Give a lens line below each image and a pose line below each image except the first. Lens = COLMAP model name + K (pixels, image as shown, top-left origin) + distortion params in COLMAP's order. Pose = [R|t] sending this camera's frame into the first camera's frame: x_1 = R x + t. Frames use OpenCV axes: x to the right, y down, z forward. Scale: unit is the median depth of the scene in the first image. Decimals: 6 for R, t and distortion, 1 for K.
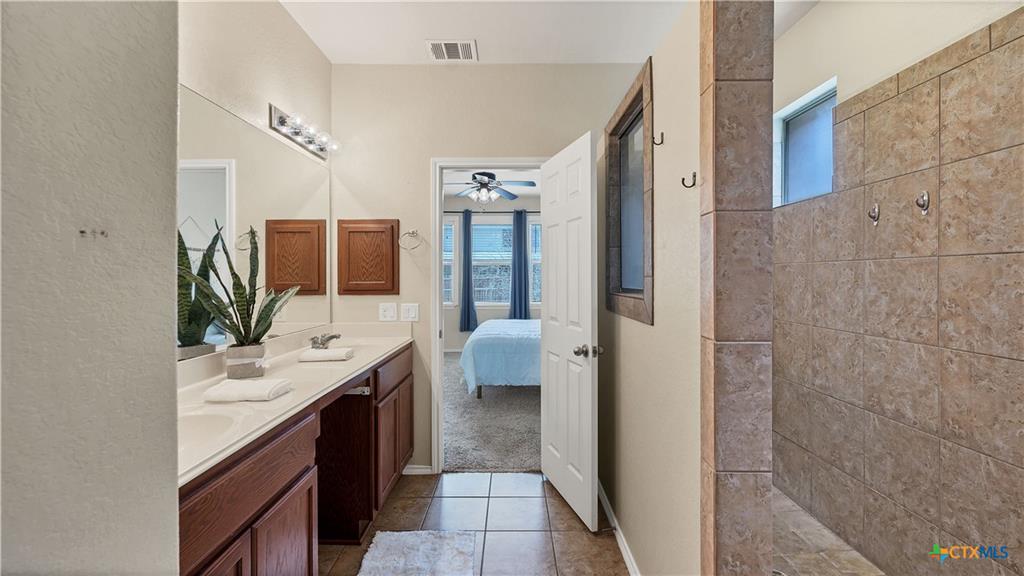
lens RADIAL K [[423.2, 0, 513.7], [0, 423.2, 276.2], [0, 0, 1]] dist [0.004566, -0.000250]
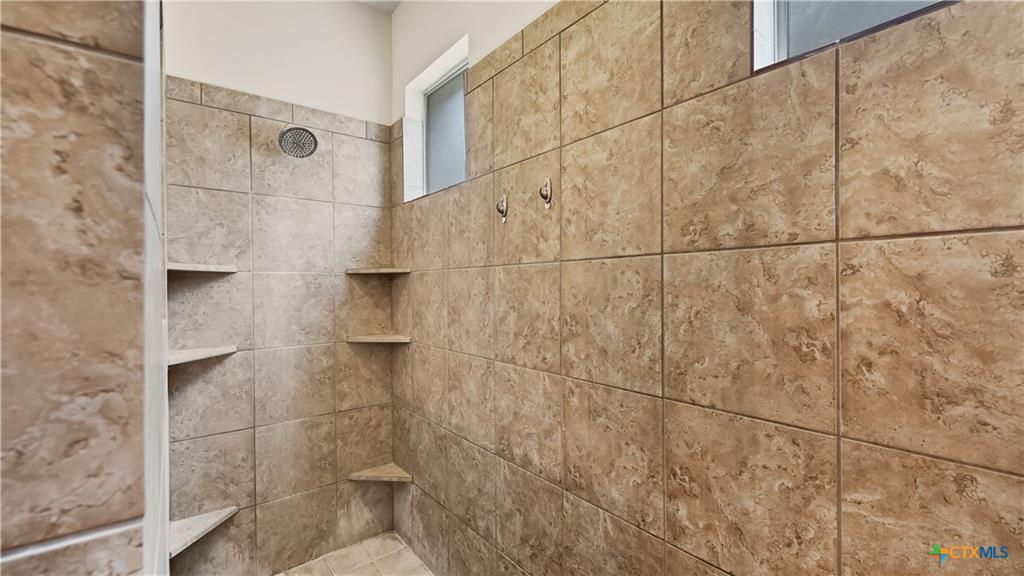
lens RADIAL K [[423.2, 0, 512.6], [0, 423.2, 287.4], [0, 0, 1]] dist [0.004566, -0.000250]
pose [[0.784548, -0.006990, 0.620029, 0.407501], [0.006767, 0.999973, 0.002711, -0.000704], [-0.620032, 0.002068, 0.784574, 0.404100]]
